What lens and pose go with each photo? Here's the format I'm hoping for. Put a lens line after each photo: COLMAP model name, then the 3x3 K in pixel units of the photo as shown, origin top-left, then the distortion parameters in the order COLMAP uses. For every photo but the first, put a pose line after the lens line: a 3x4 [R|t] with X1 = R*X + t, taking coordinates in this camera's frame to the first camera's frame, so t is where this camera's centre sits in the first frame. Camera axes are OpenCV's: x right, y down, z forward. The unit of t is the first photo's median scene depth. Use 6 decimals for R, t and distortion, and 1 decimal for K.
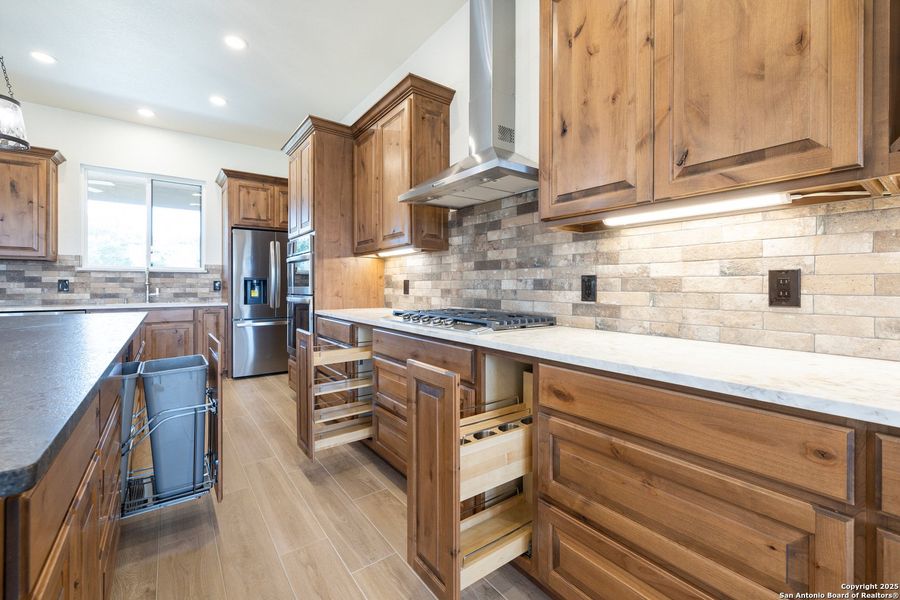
lens RADIAL K [[385.1, 0, 447.8], [0, 385.1, 284.7], [0, 0, 1]] dist [0.000145, 0.000155]
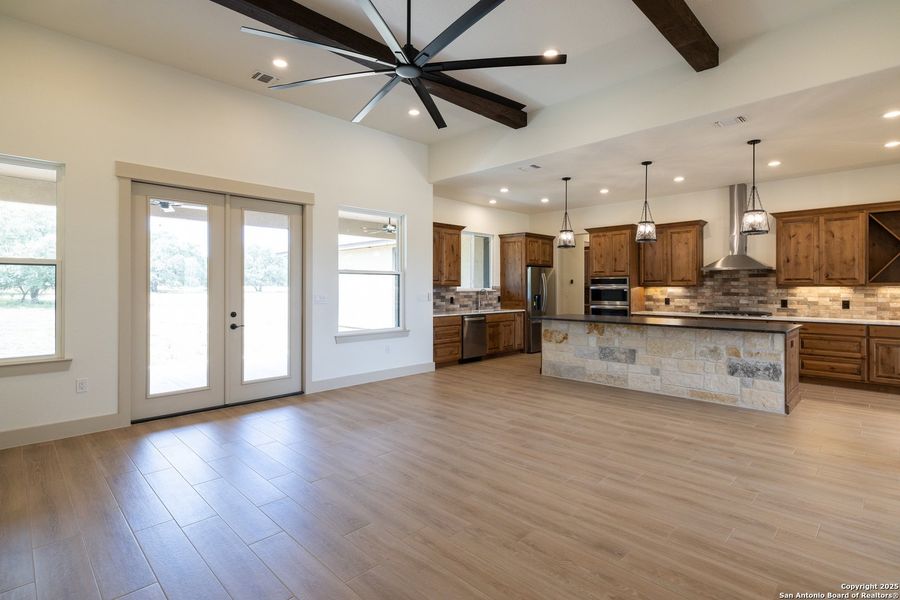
lens RADIAL K [[451.3, 0, 450.7], [0, 451.3, 284.8], [0, 0, 1]] dist [0.003491, 0.000821]
pose [[0.987184, -0.000561, 0.159585, -2.130596], [0.001092, 0.999994, -0.003243, -0.098828], [-0.159583, 0.003376, 0.987179, -1.637588]]
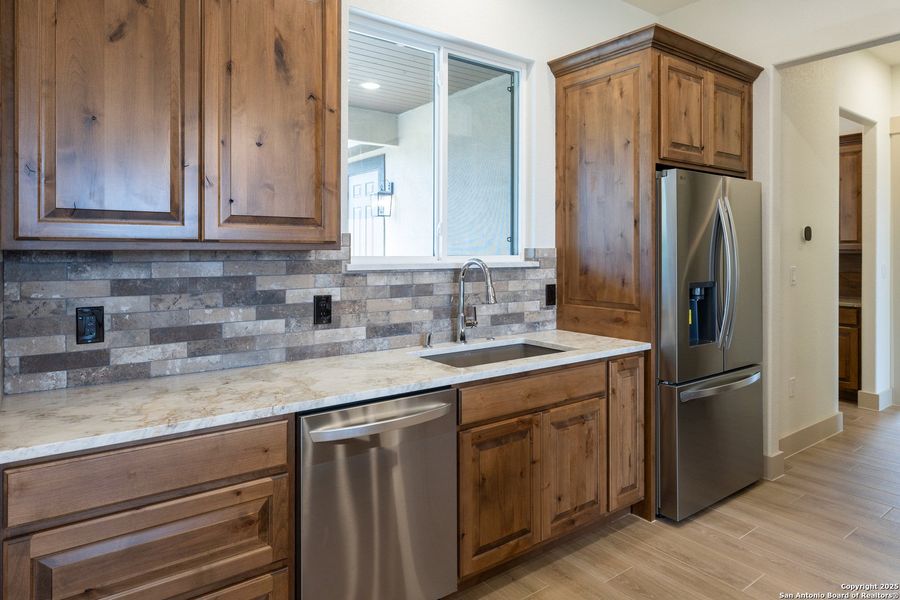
lens RADIAL K [[553.7, 0, 441.1], [0, 553.7, 247.9], [0, 0, 1]] dist [0.000118, -0.001762]
pose [[1.000000, 0.000170, -0.000921, -1.400437], [-0.000172, 0.999999, -0.001705, -0.098305], [0.000921, 0.001705, 0.999998, 0.679104]]
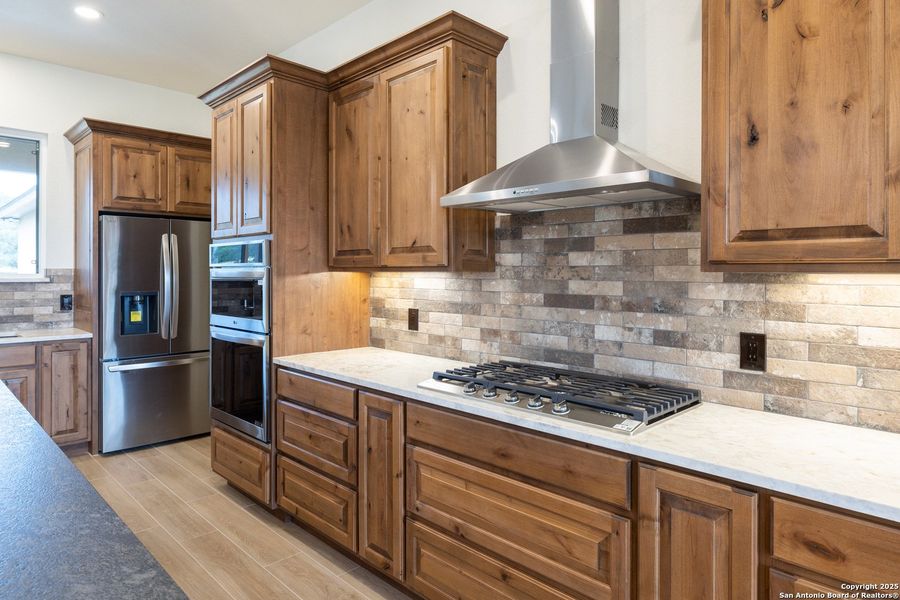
lens RADIAL K [[553.7, 0, 444.9], [0, 553.7, 268.9], [0, 0, 1]] dist [0.000118, -0.001762]
pose [[0.989681, 0.002442, 0.143265, -0.235987], [-0.002065, 0.999994, -0.002776, -0.096851], [-0.143271, 0.002451, 0.989681, 0.054885]]
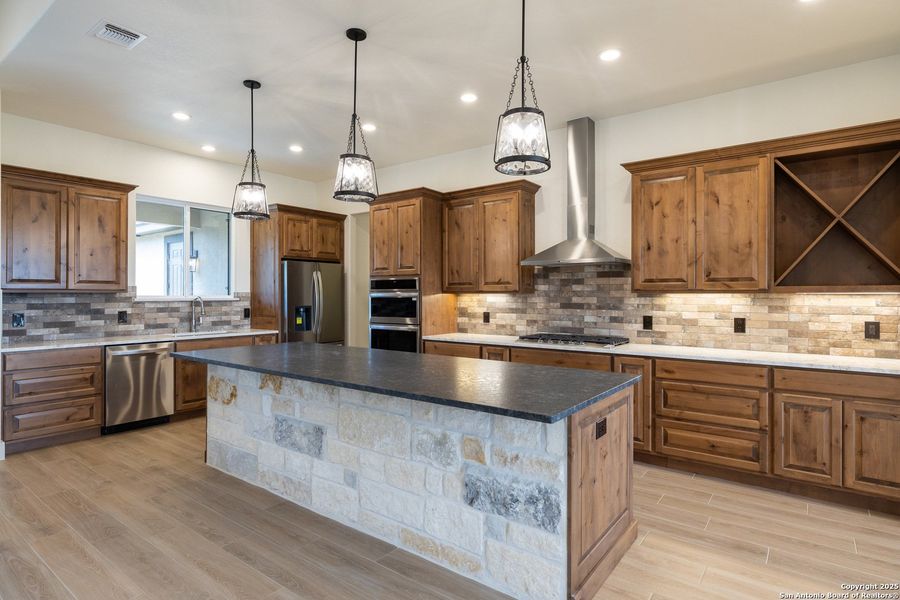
lens RADIAL K [[487.9, 0, 448.8], [0, 487.9, 291.5], [0, 0, 1]] dist [0.000099, 0.002531]
pose [[0.957853, 0.001388, 0.287255, -0.886753], [-0.000376, 0.999994, -0.003575, -0.095155], [-0.287259, 0.003317, 0.957847, -0.717598]]
